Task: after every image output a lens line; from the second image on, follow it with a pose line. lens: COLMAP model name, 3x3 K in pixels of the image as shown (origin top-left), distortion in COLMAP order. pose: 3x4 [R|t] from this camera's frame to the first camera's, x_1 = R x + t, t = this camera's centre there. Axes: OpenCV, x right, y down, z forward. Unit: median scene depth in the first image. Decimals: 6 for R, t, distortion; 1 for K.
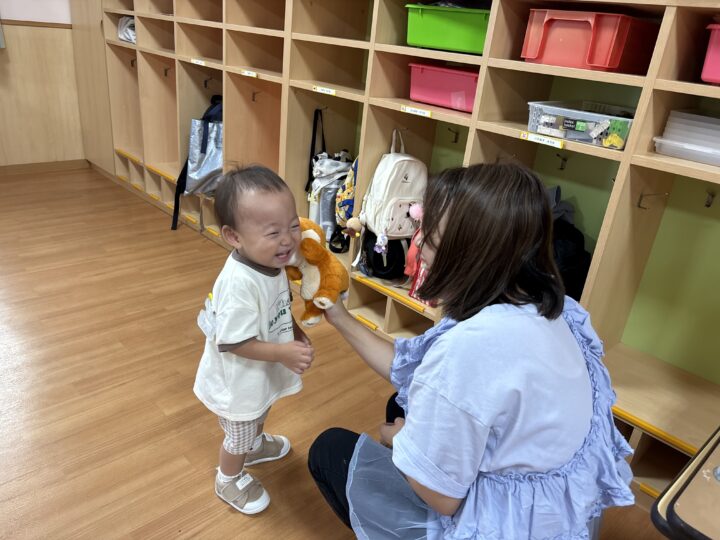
lens RADIAL K [[539.2, 0, 359.6], [0, 539.2, 276.0], [0, 0, 1]] dist [0.028415, -0.031078]
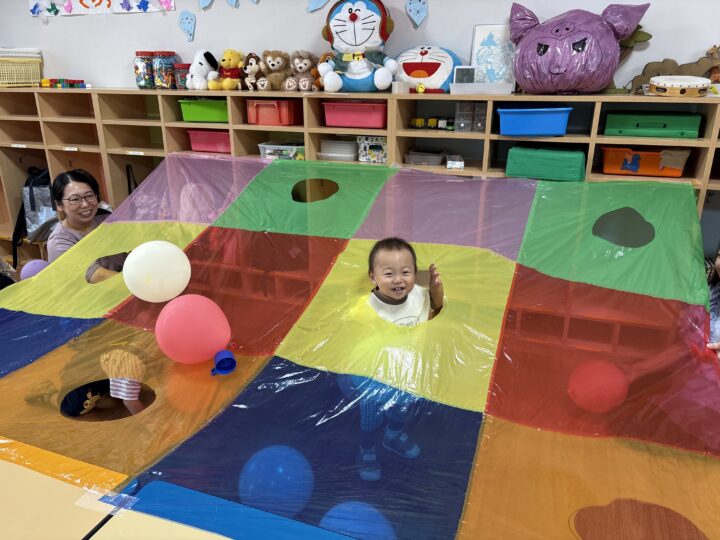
lens RADIAL K [[539.2, 0, 355.7], [0, 539.2, 263.4], [0, 0, 1]] dist [0.028415, -0.031078]
pose [[0.895496, -0.244498, 0.371898, -0.174105], [0.264891, 0.964270, -0.003890, 0.167044], [-0.357659, 0.101996, 0.928266, -0.760503]]
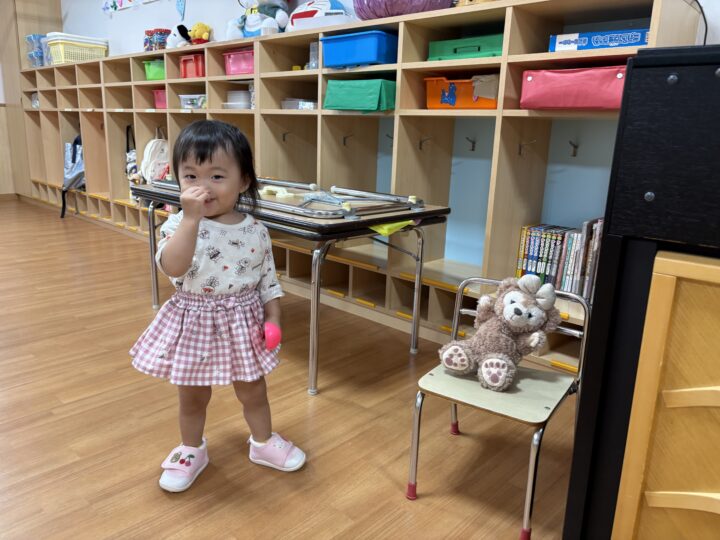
lens RADIAL K [[539.2, 0, 357.9], [0, 539.2, 271.1], [0, 0, 1]] dist [0.028415, -0.031078]
pose [[0.996965, -0.071122, 0.031649, 0.739118], [0.075491, 0.982546, -0.170014, 0.657502], [-0.019005, 0.171887, 0.984933, -0.861893]]
